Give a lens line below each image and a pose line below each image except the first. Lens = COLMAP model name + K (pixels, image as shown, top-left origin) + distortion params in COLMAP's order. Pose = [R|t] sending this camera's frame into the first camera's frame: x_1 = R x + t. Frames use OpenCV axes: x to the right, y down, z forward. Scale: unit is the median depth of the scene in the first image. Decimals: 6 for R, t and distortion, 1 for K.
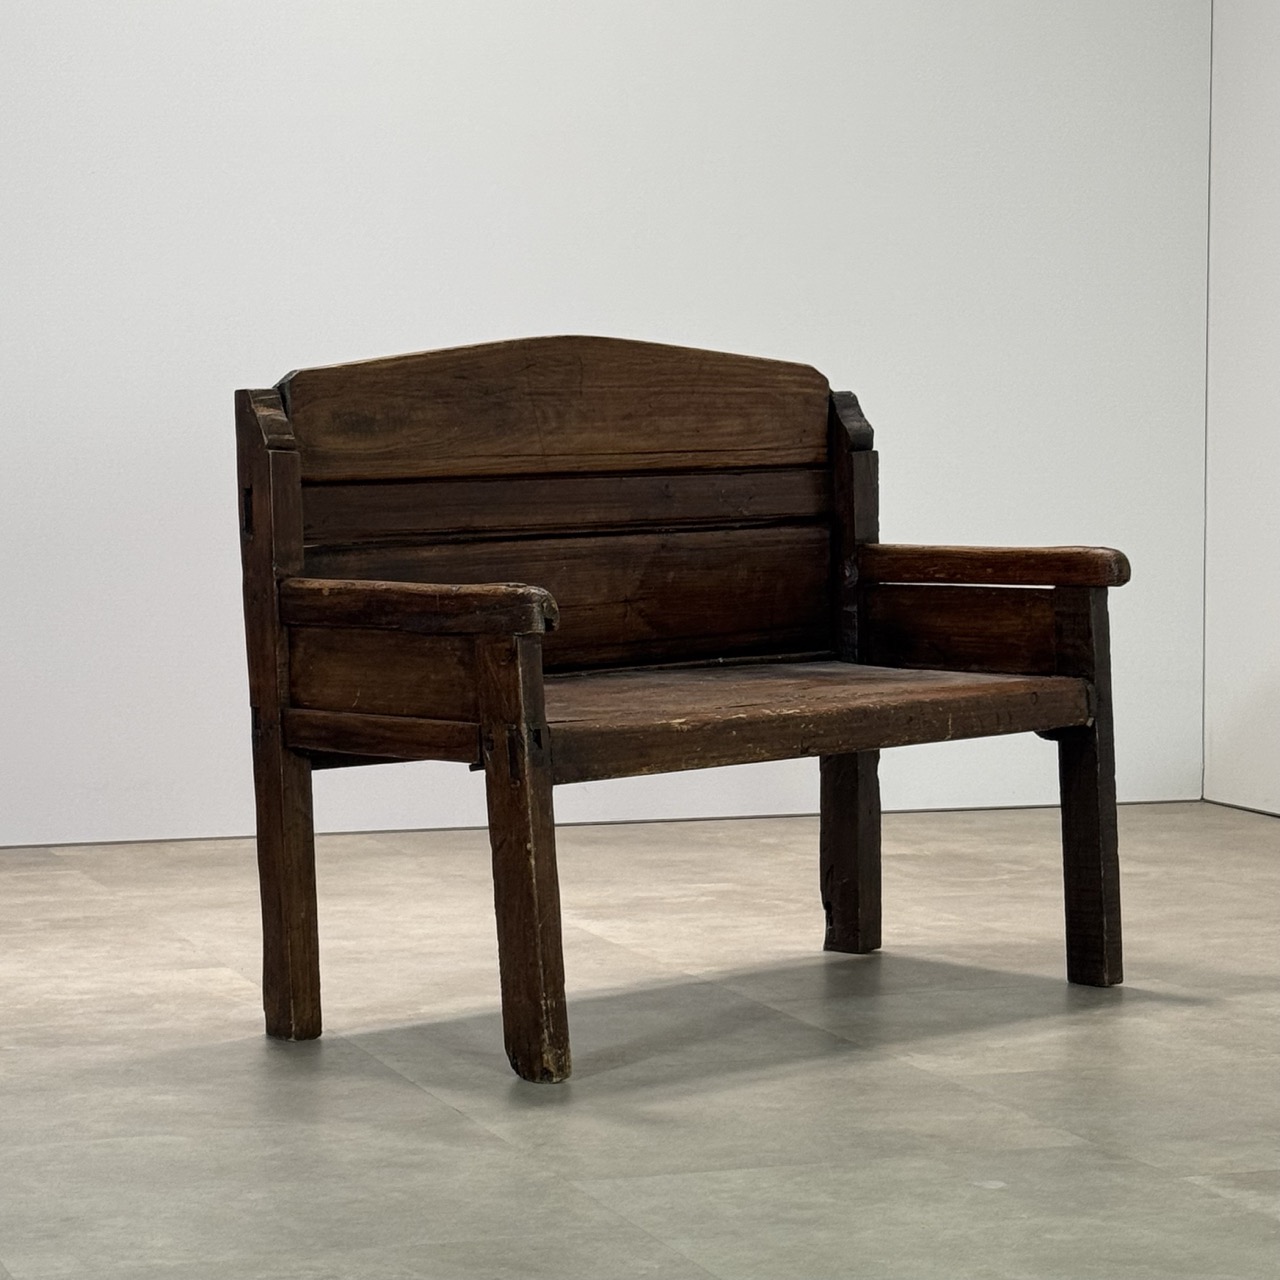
lens RADIAL K [[3801.6, 0, 640.0], [0, 3801.6, 640.0], [0, 0, 1]] dist [0.130316, 1.306070]
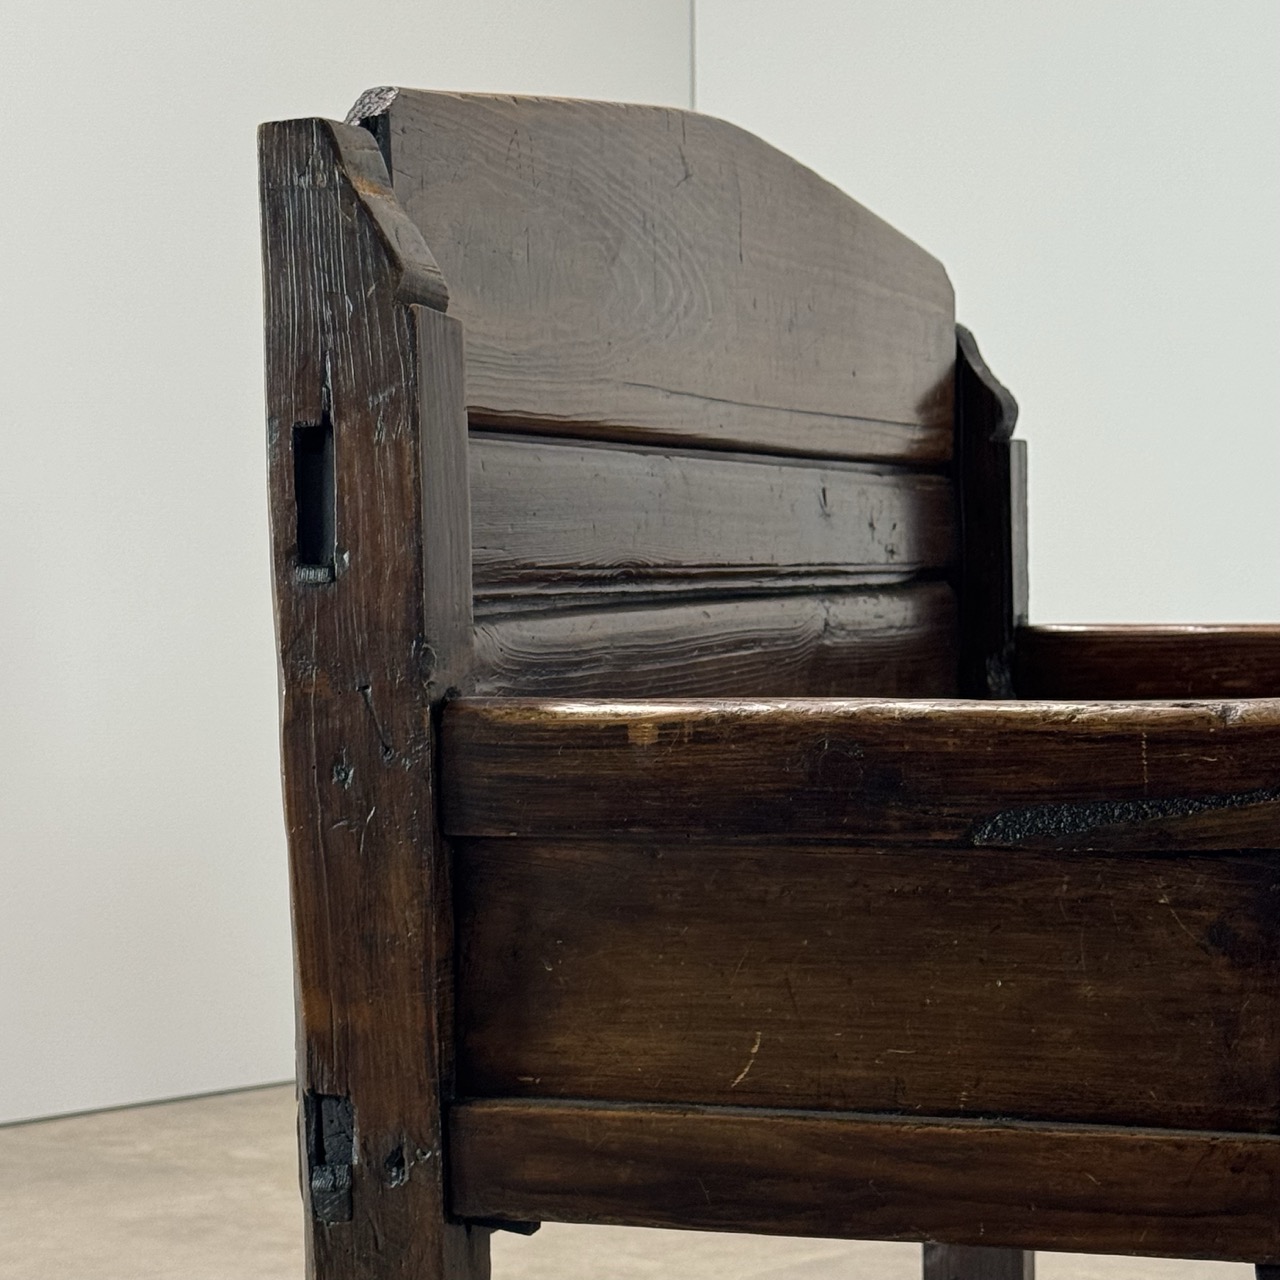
lens RADIAL K [[3331.7, 0, 640.0], [0, 3331.7, 640.0], [0, 0, 1]] dist [0.108502, 1.045440]
pose [[0.898029, -0.010492, 0.439811, -0.207470], [0.029830, 0.998867, -0.037079, -0.010232], [-0.438923, 0.046417, 0.897325, 0.746425]]
